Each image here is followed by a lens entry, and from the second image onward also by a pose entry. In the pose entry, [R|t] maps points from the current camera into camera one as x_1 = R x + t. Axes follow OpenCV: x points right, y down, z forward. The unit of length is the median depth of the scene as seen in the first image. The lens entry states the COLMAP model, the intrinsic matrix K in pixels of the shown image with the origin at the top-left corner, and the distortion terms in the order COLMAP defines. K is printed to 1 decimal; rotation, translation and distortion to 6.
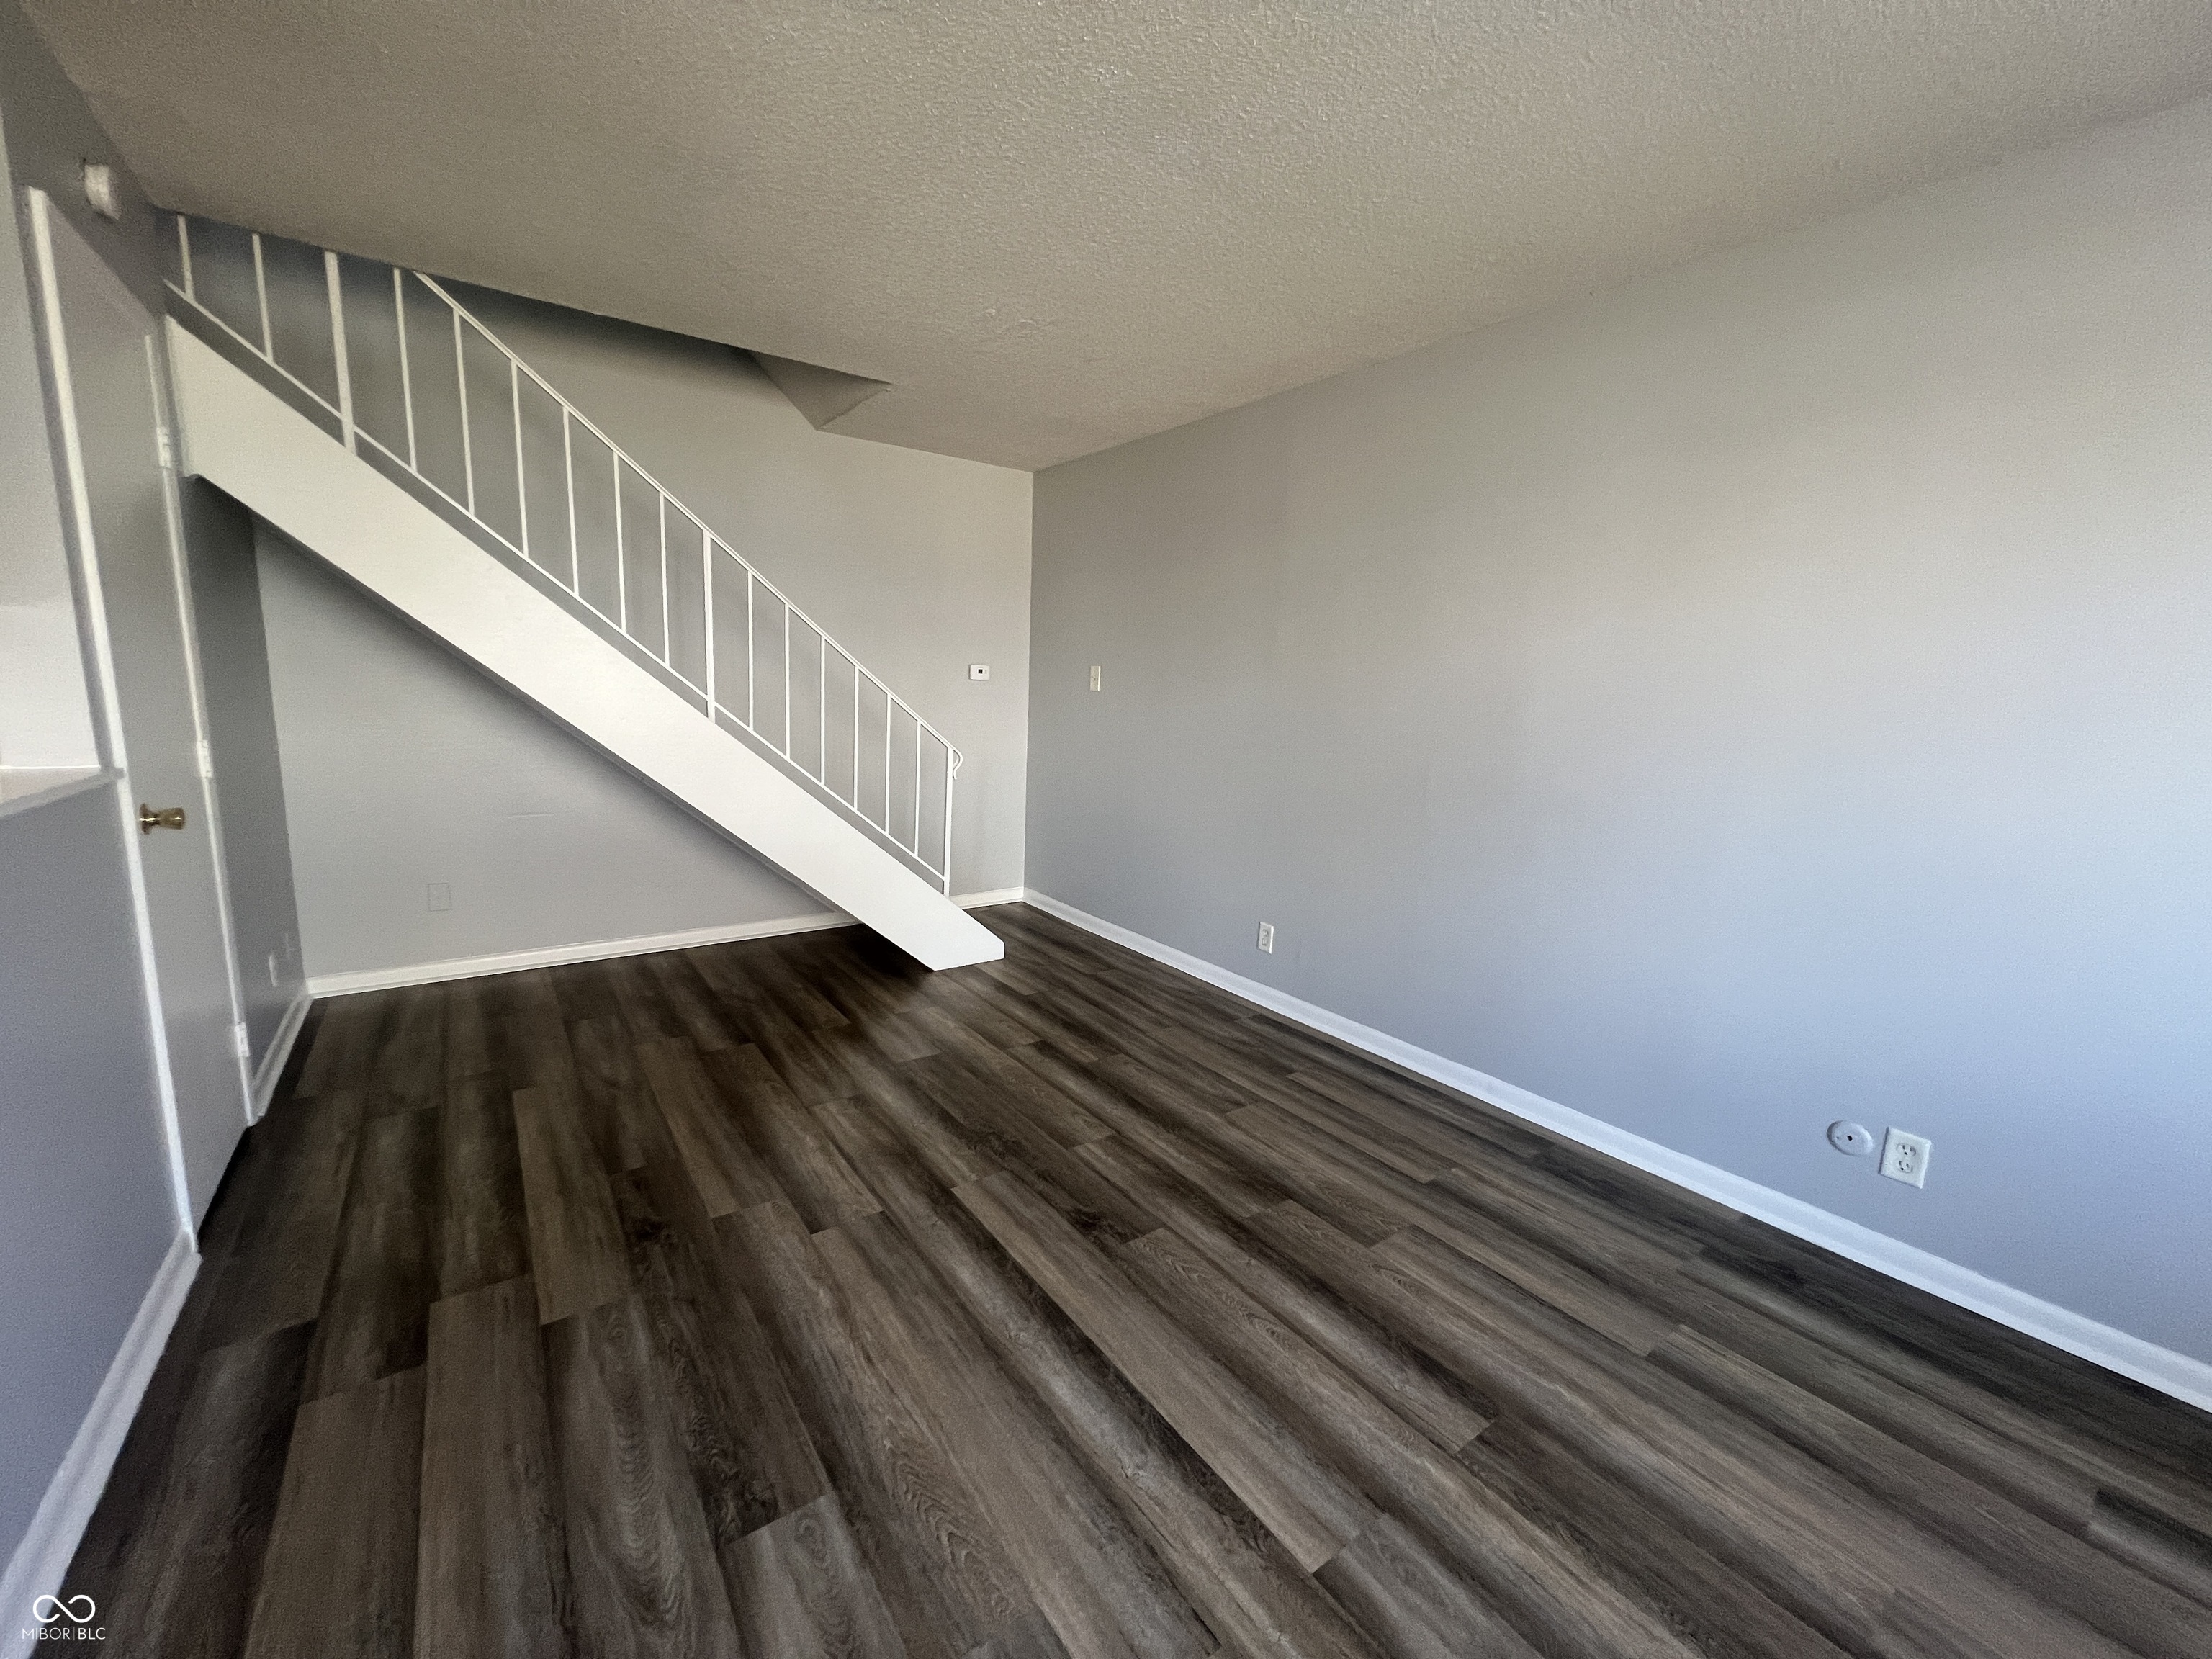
lens RADIAL K [[882.1, 0, 1116.0], [0, 882.1, 824.8], [0, 0, 1]] dist [0.000230, -0.000508]
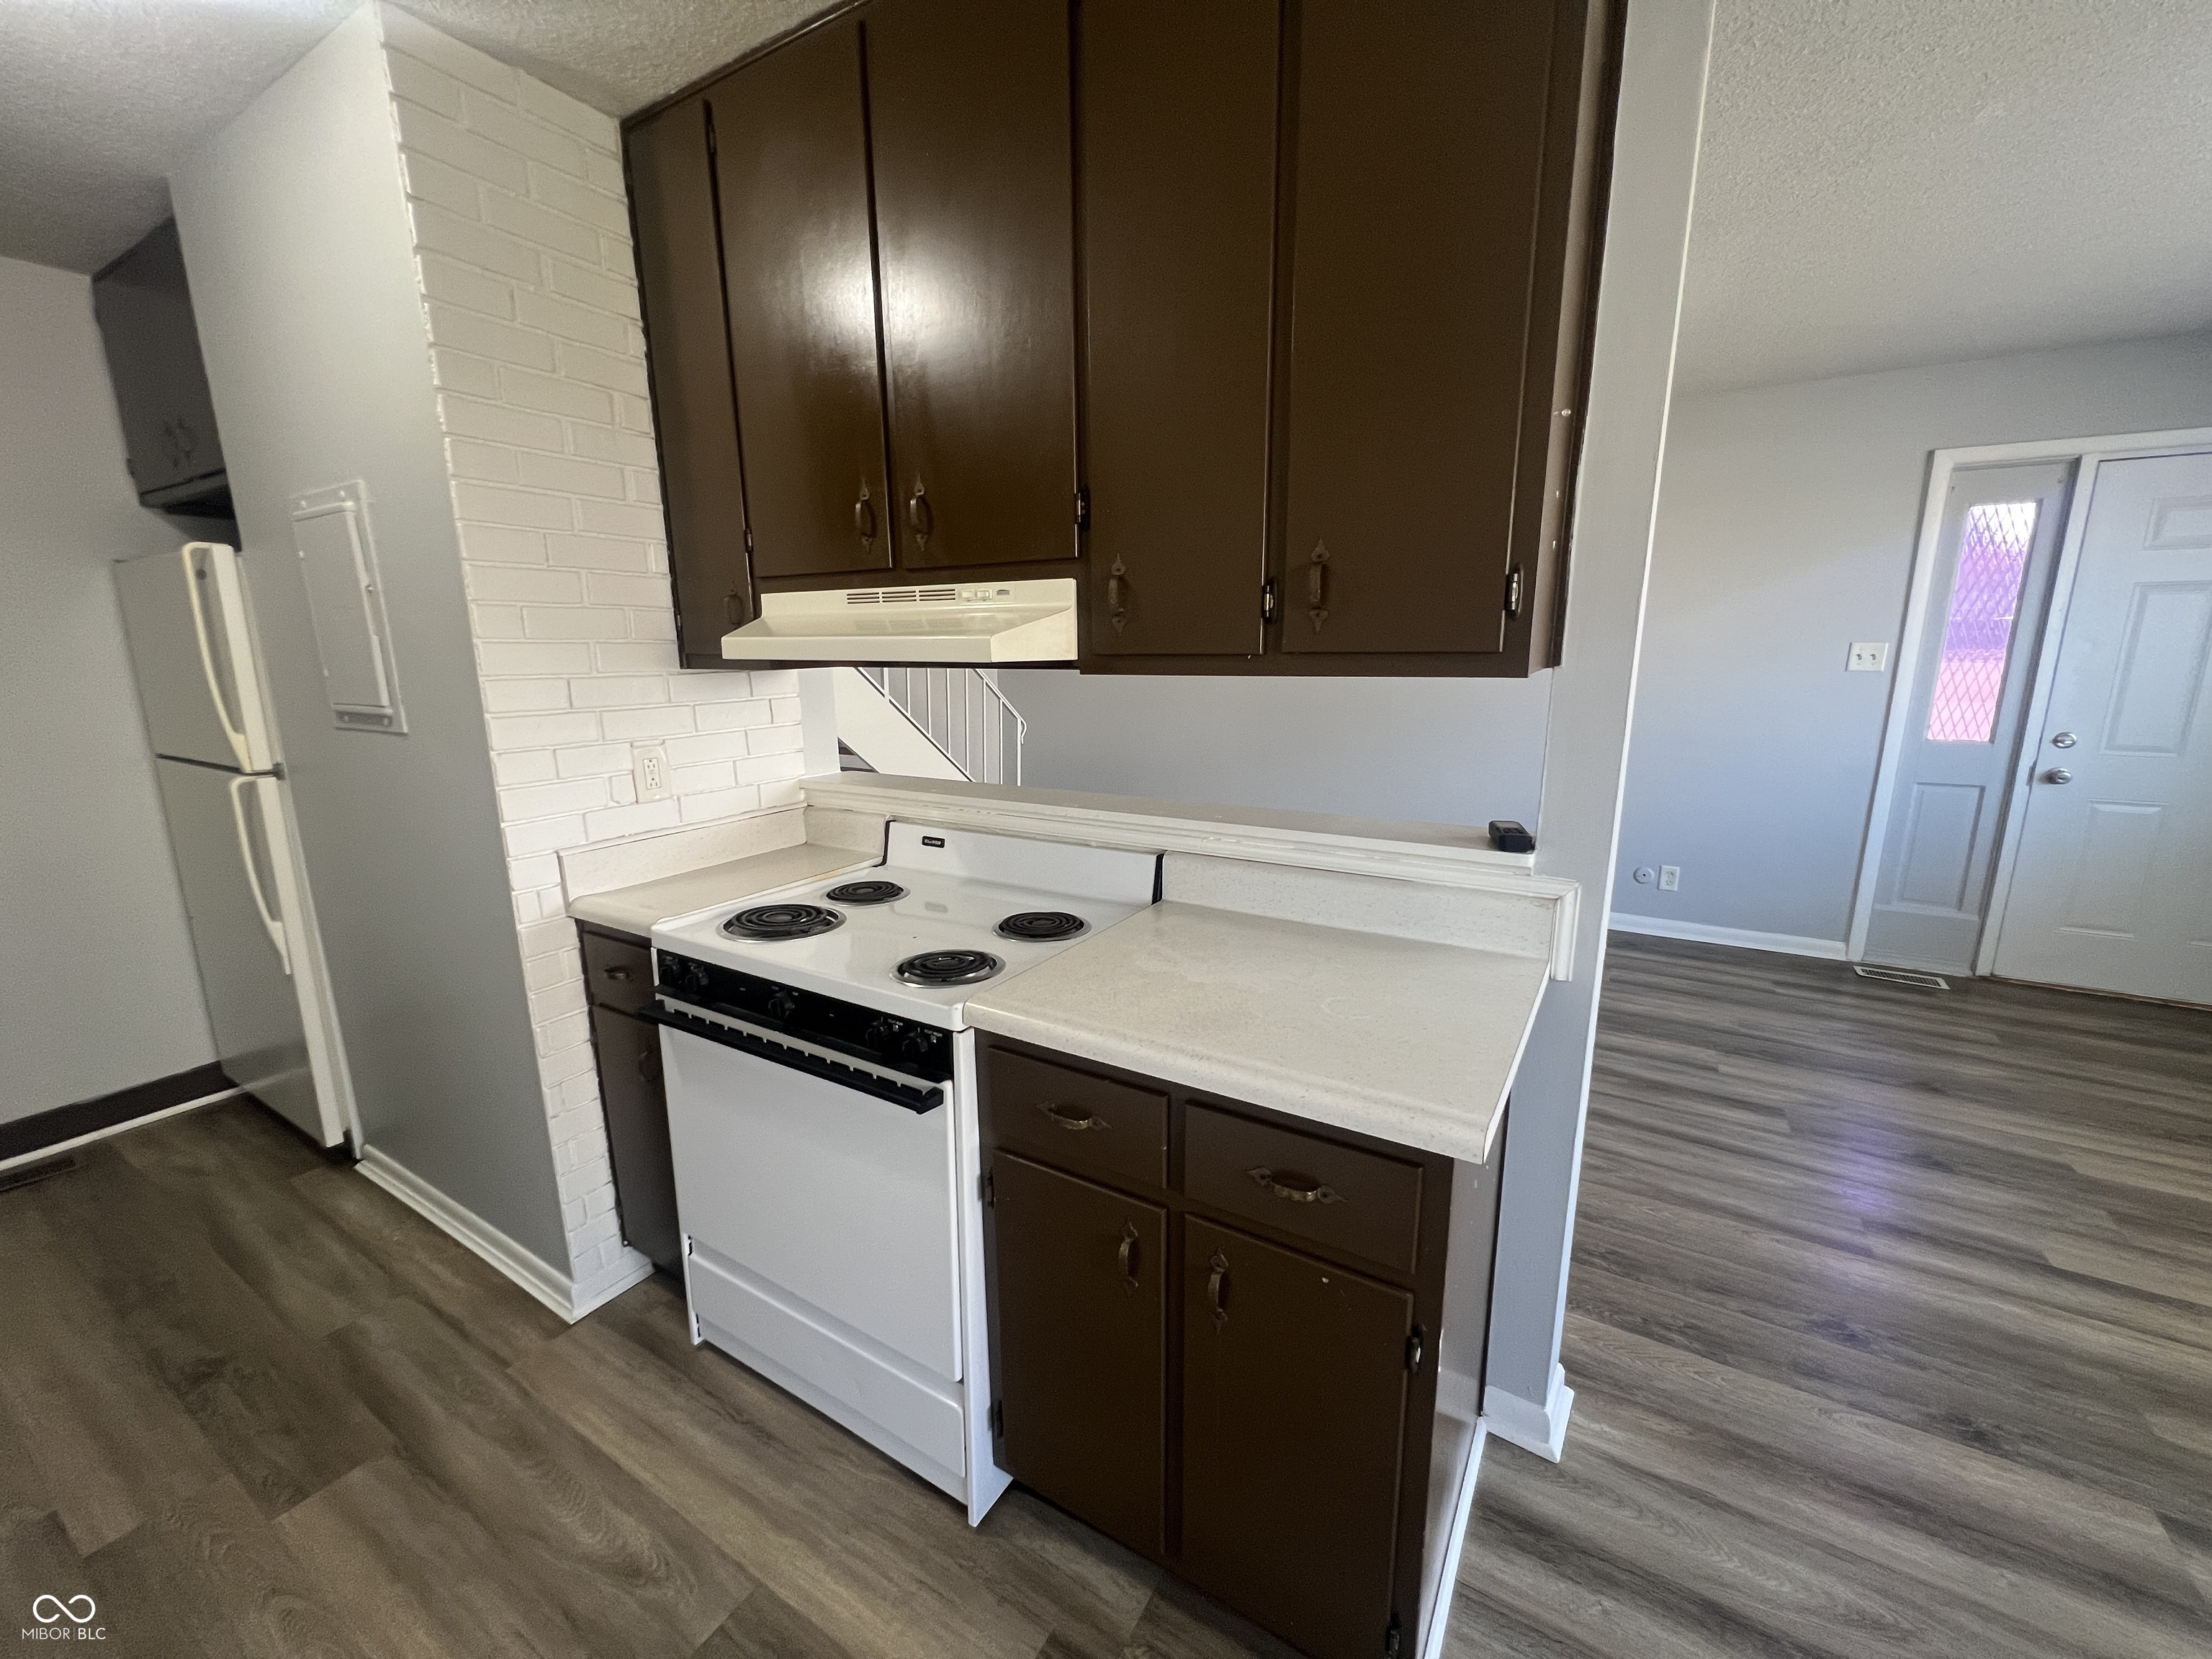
lens RADIAL K [[882.1, 0, 1126.6], [0, 882.1, 848.0], [0, 0, 1]] dist [0.000230, -0.000508]
pose [[0.915719, -0.123684, 0.382310, -0.996615], [0.092207, 0.990740, 0.099664, -0.008644], [-0.391096, -0.056012, 0.918644, -0.365624]]
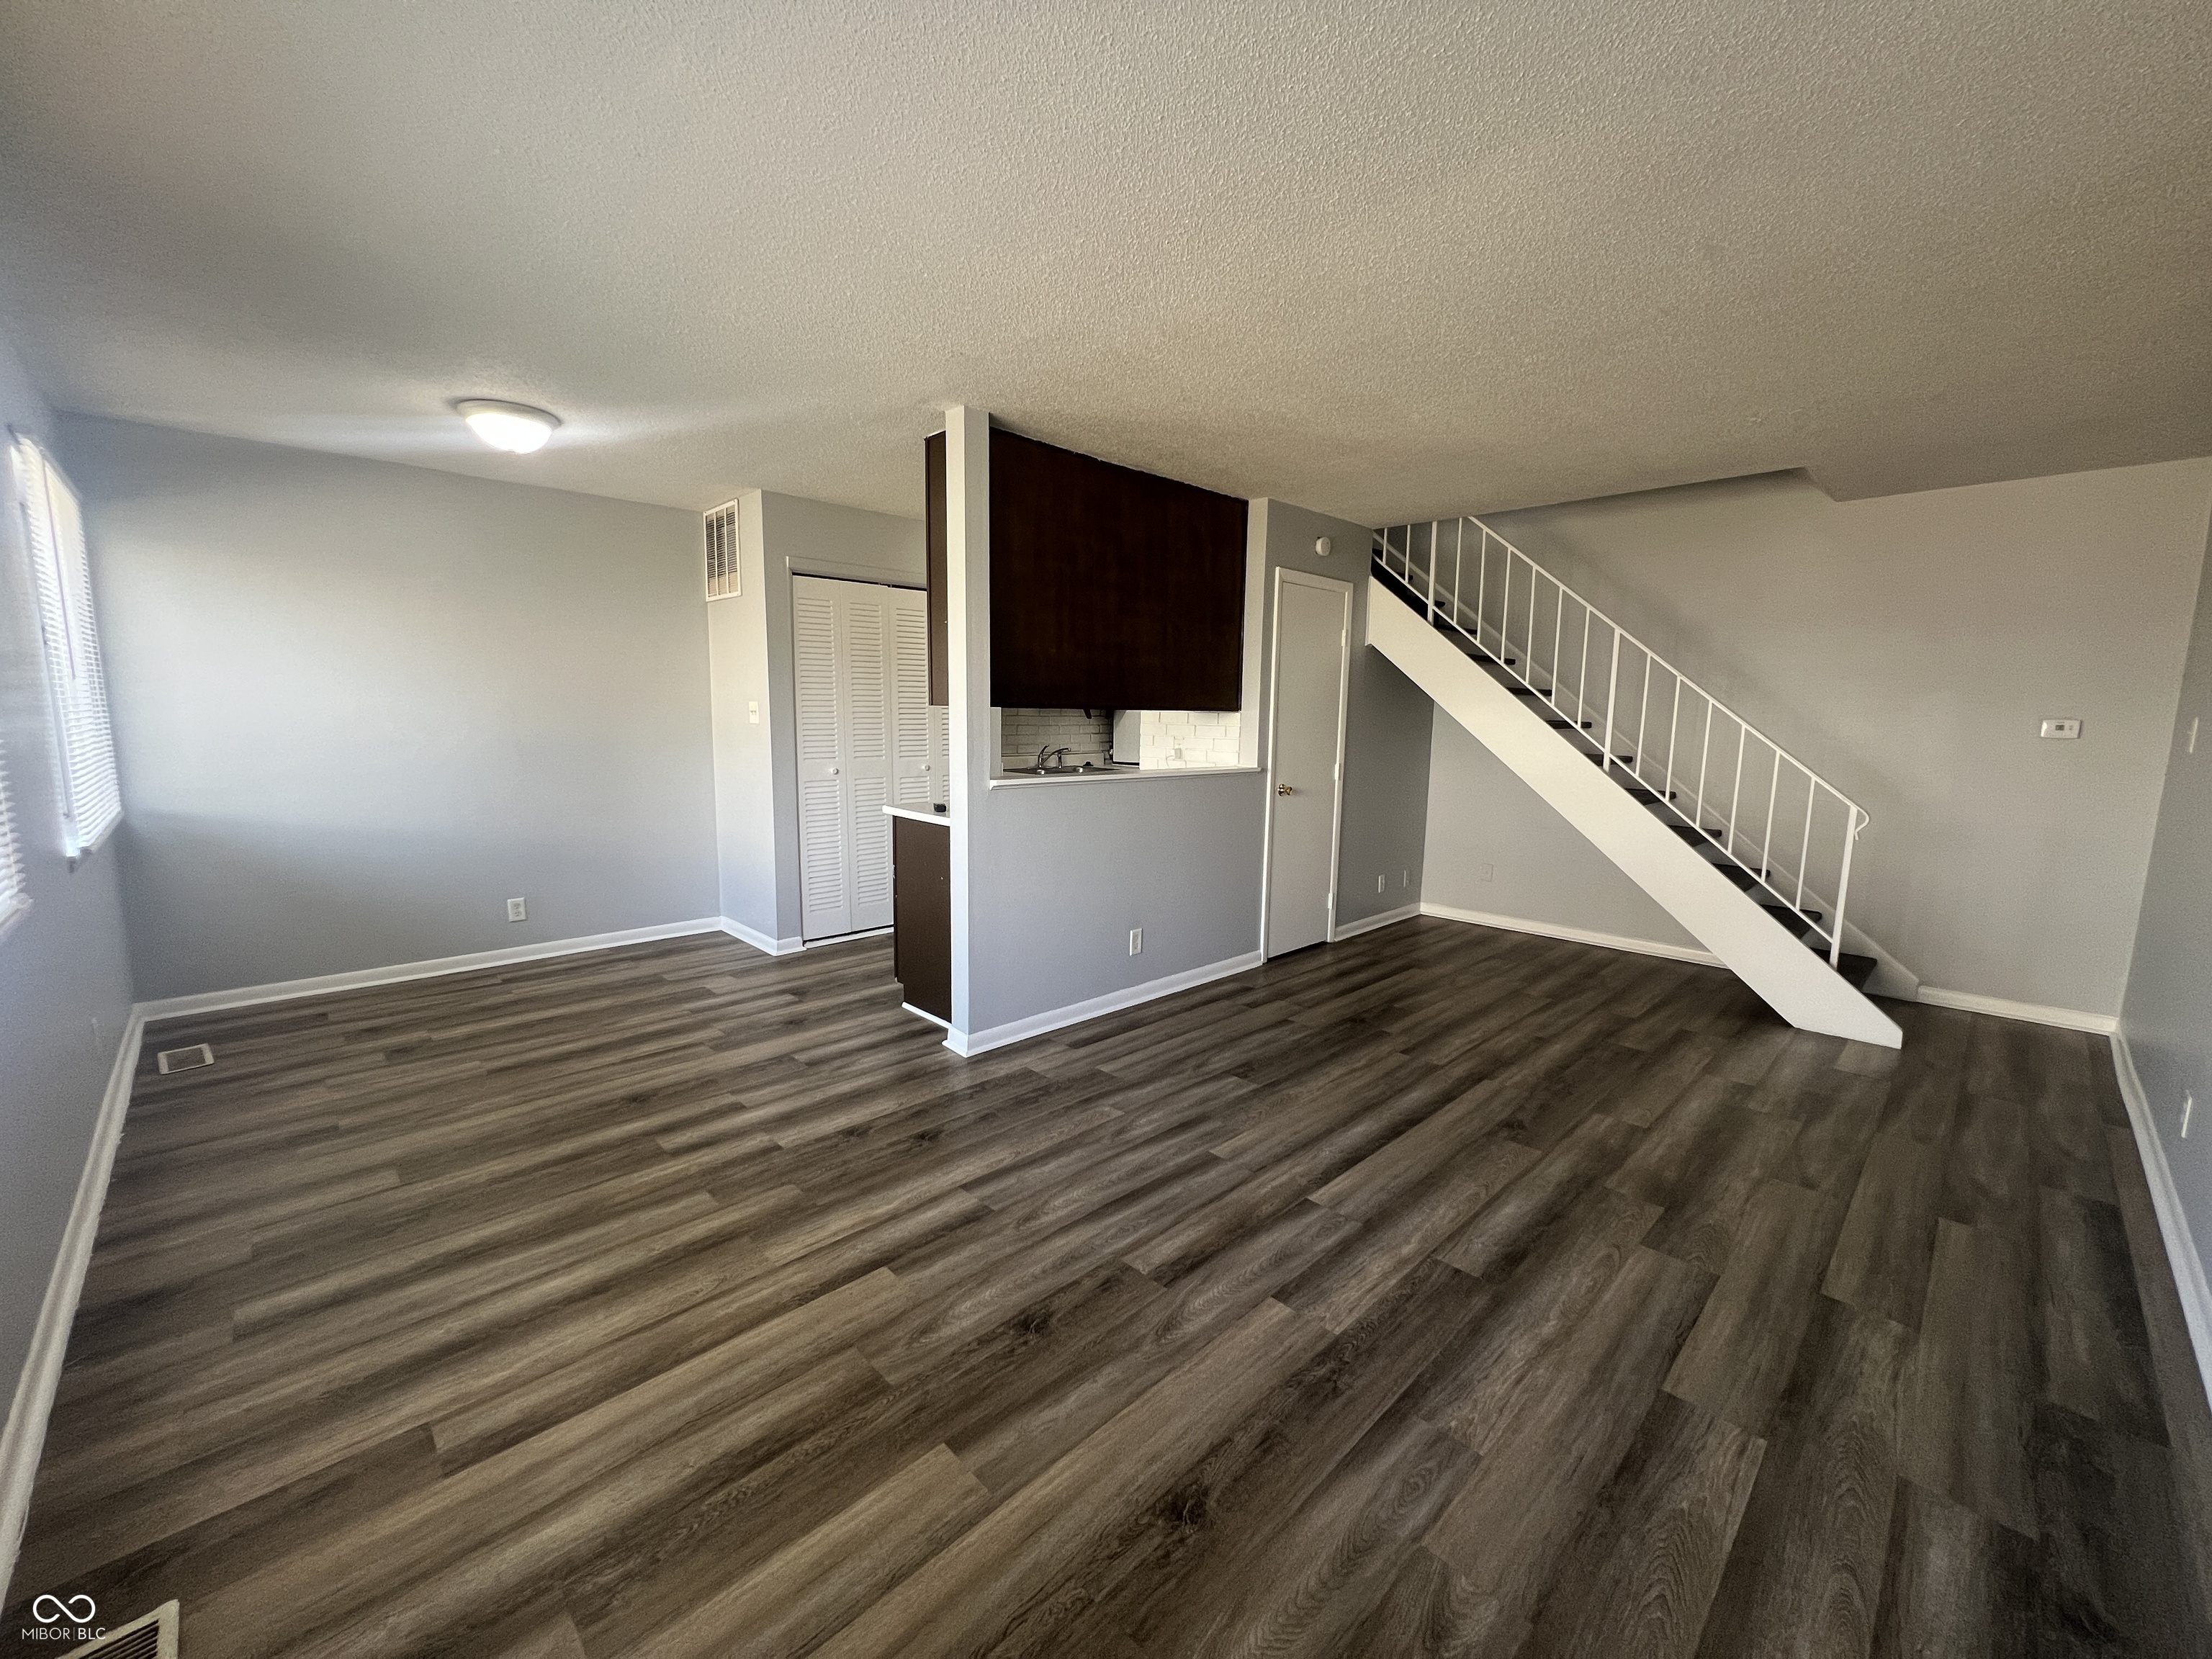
lens RADIAL K [[882.1, 0, 1111.9], [0, 882.1, 826.9], [0, 0, 1]] dist [0.000230, -0.000508]
pose [[0.153043, 0.095828, -0.983562, 1.217099], [-0.166382, 0.983578, 0.069940, 0.002770], [0.974112, 0.152943, 0.166474, 0.098383]]
